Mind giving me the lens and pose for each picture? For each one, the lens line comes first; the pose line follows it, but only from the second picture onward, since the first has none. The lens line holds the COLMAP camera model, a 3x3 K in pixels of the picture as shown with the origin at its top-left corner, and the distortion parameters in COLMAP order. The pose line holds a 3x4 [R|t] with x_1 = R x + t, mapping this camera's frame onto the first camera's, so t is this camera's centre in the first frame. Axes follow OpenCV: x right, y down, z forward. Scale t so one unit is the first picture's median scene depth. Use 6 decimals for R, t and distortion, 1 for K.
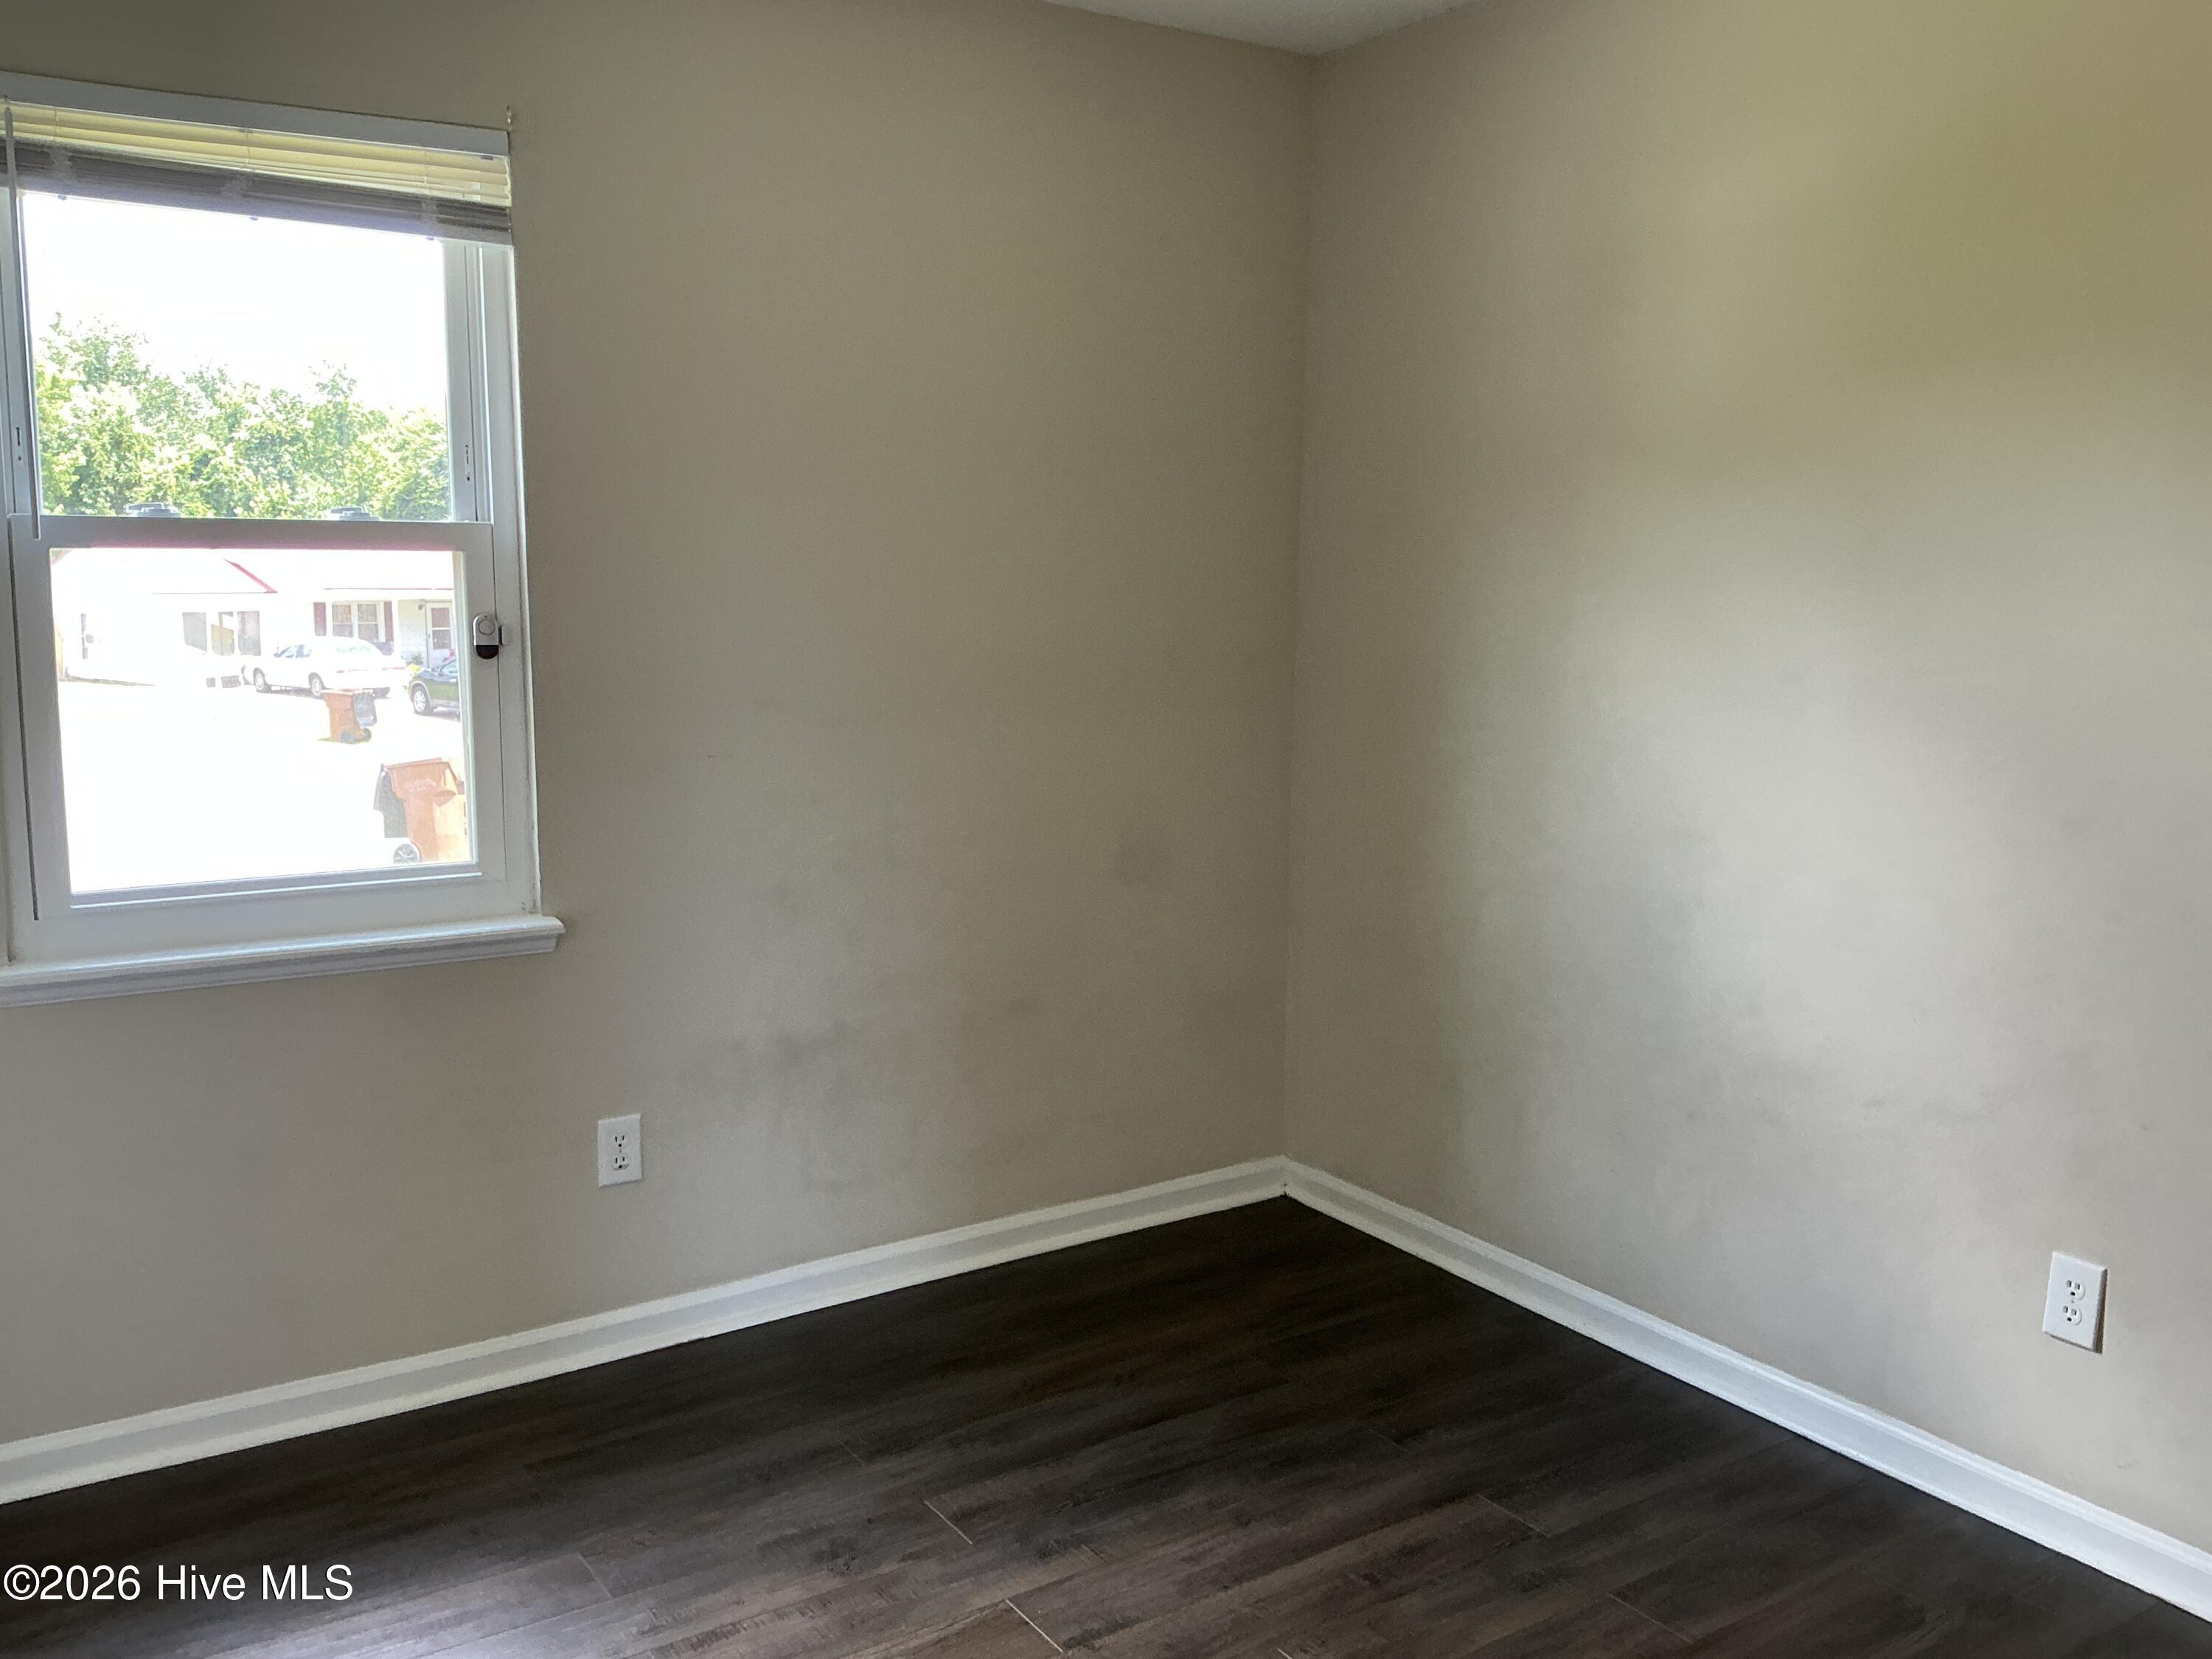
lens RADIAL K [[1856.3, 0, 1116.4], [0, 1856.3, 819.6], [0, 0, 1]] dist [0.135987, -0.236104]
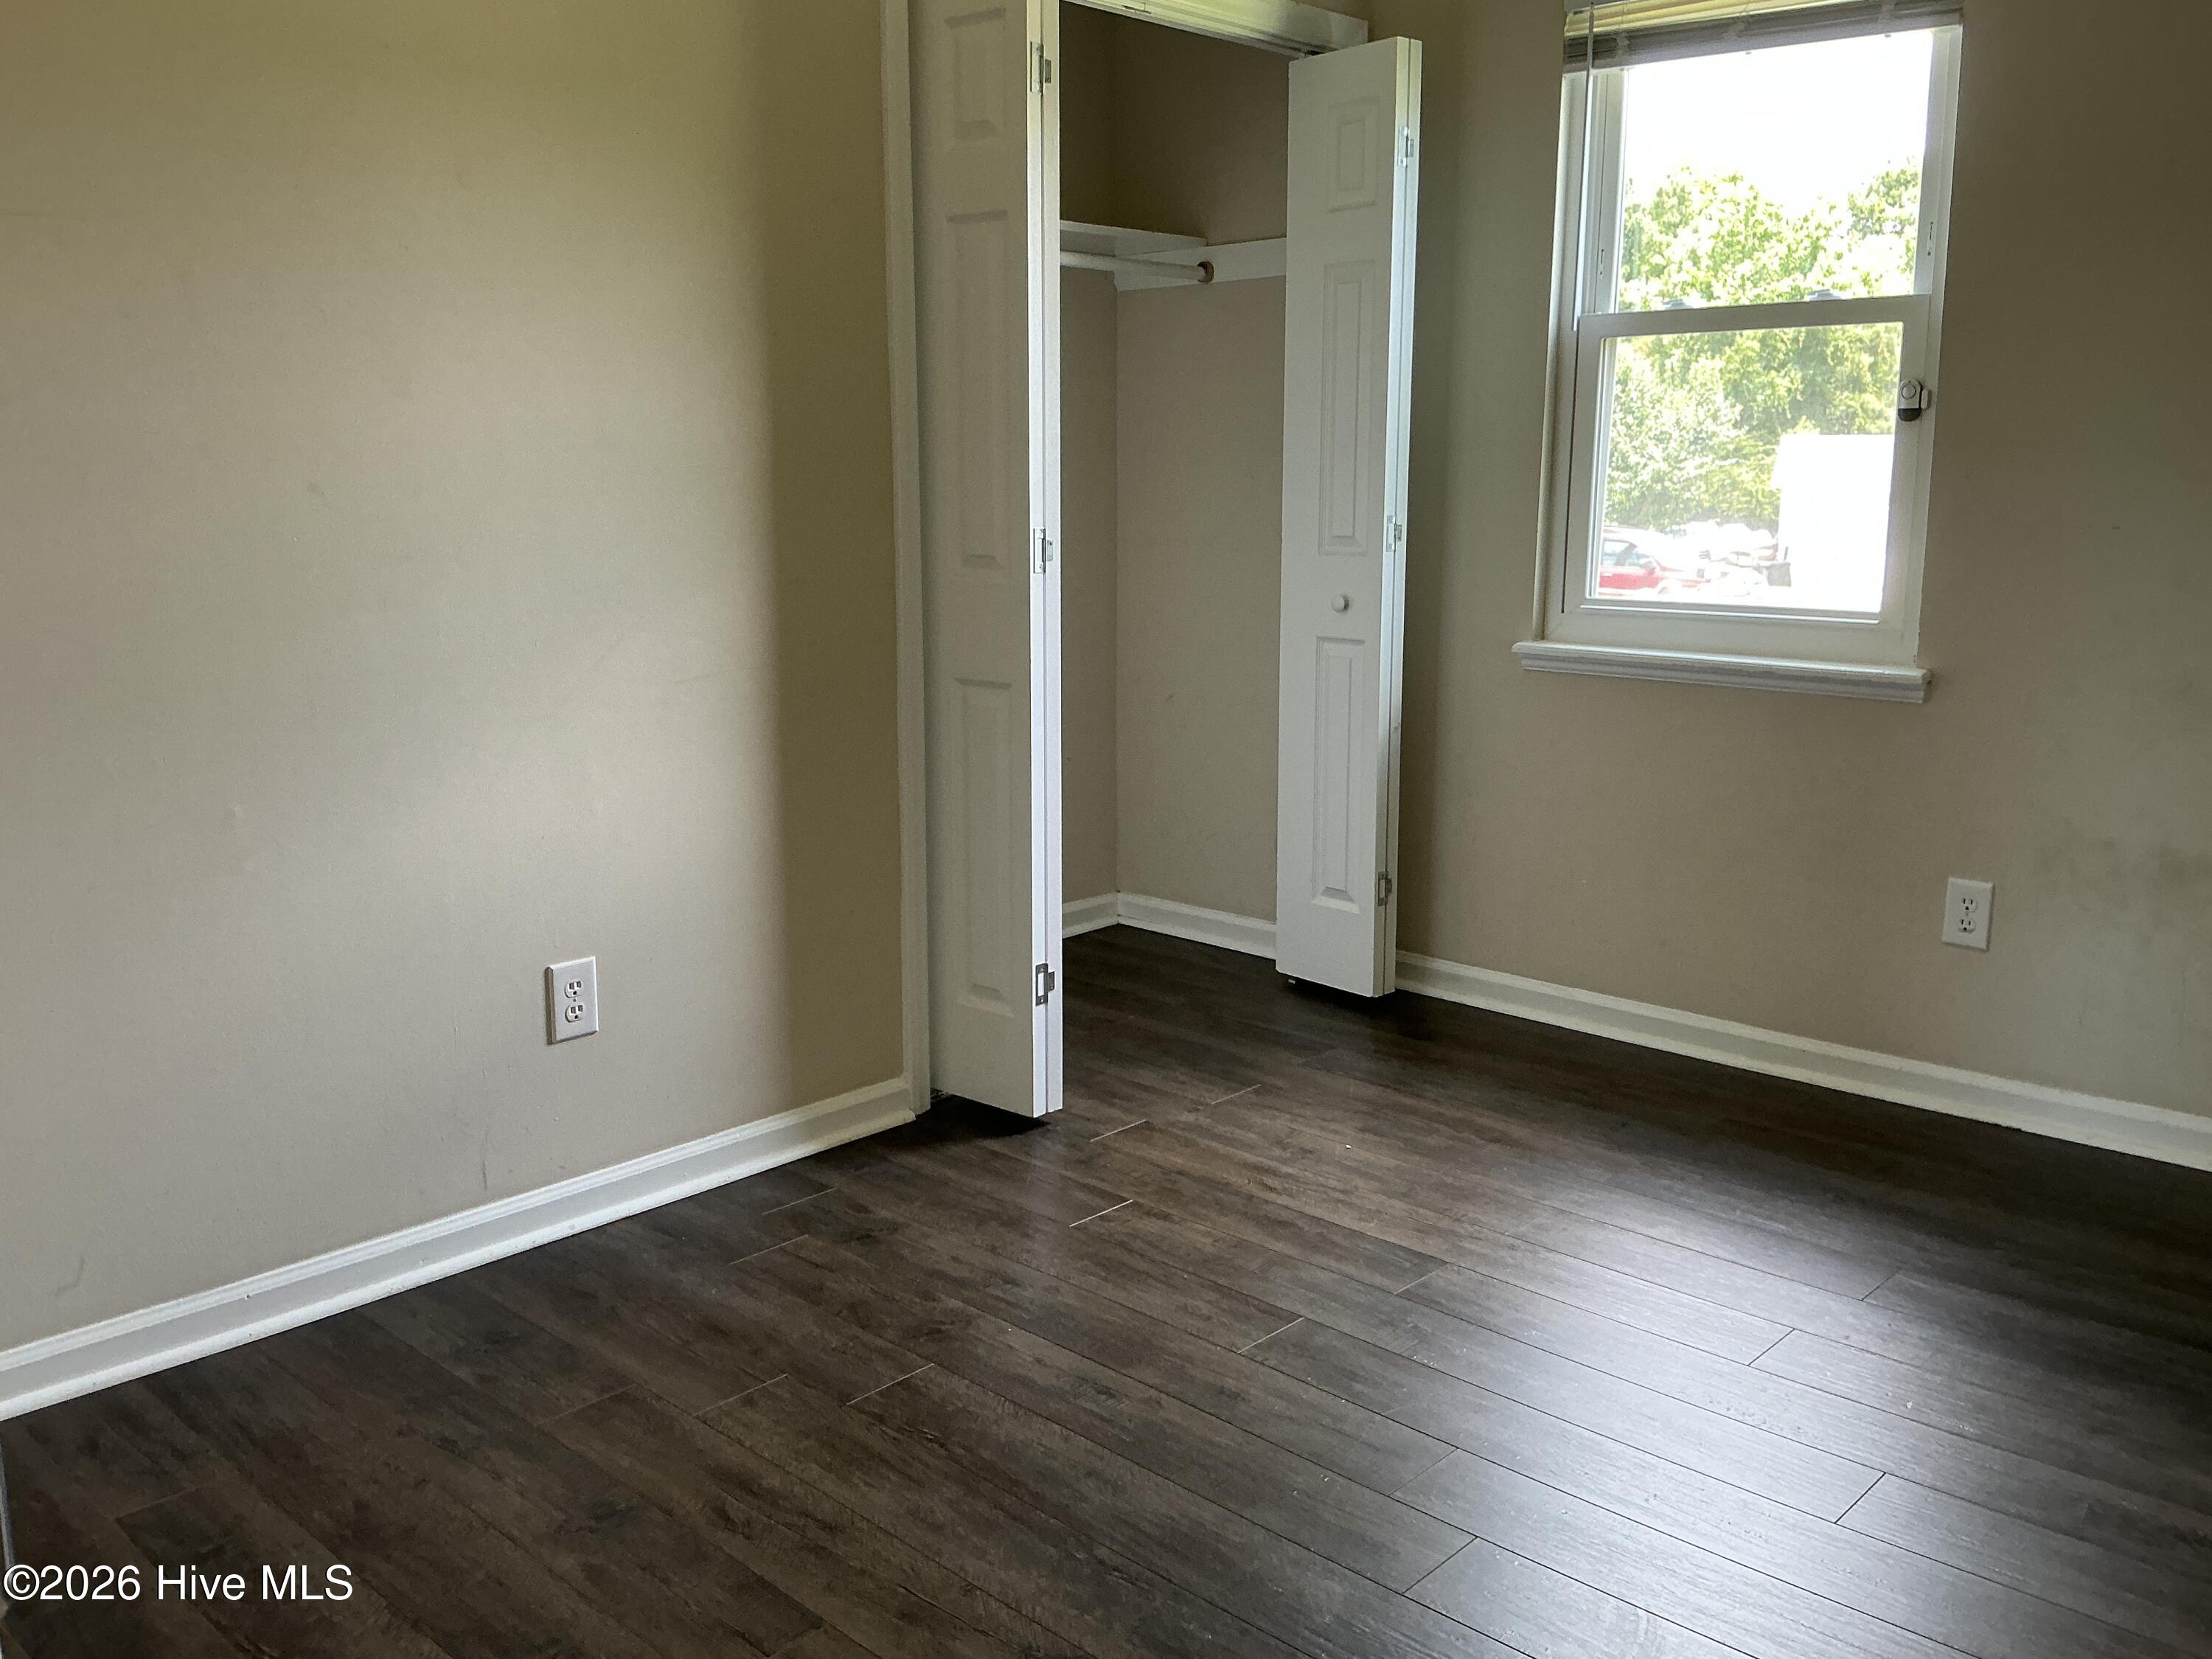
lens RADIAL K [[1857.2, 0, 1106.6], [0, 1857.2, 820.8], [0, 0, 1]] dist [0.130303, -0.282548]
pose [[0.209156, 0.168822, -0.963199, 0.646417], [-0.127526, 0.981282, 0.144300, 0.041812], [0.969531, 0.092652, 0.226771, 0.331620]]
